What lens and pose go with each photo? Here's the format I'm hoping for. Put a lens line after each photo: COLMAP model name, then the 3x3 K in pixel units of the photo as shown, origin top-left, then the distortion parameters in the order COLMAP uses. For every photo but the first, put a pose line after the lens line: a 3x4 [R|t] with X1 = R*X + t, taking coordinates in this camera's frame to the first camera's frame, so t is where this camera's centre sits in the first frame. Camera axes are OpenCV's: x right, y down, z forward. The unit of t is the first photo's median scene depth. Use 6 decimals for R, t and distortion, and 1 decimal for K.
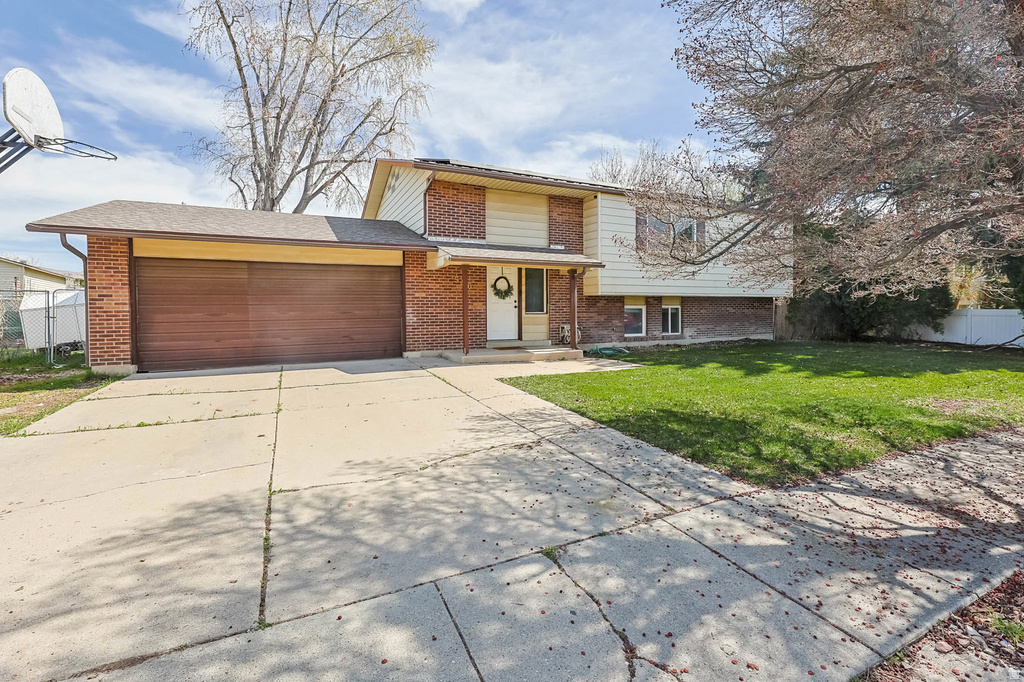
lens RADIAL K [[441.0, 0, 510.1], [0, 441.0, 325.2], [0, 0, 1]] dist [-0.002523, -0.000385]
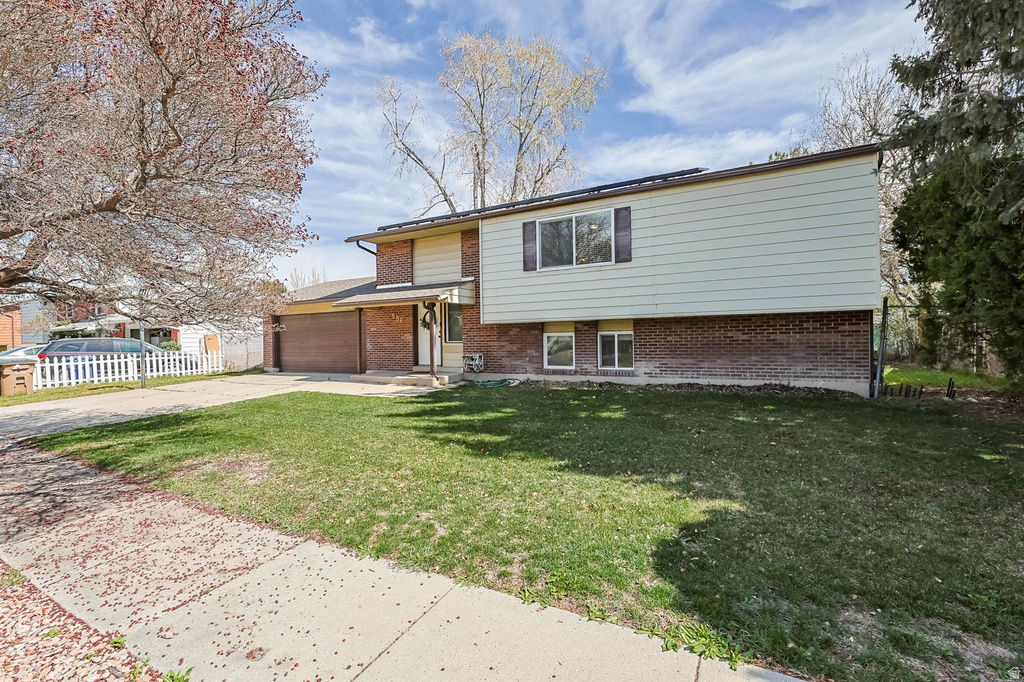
lens RADIAL K [[422.7, 0, 512.0], [0, 422.7, 341.0], [0, 0, 1]] dist [-0.001250, -0.000071]
pose [[0.603248, 0.003615, -0.797546, 0.984627], [-0.008450, 0.999963, -0.001859, -0.029631], [0.797509, 0.007860, 0.603255, 0.486686]]
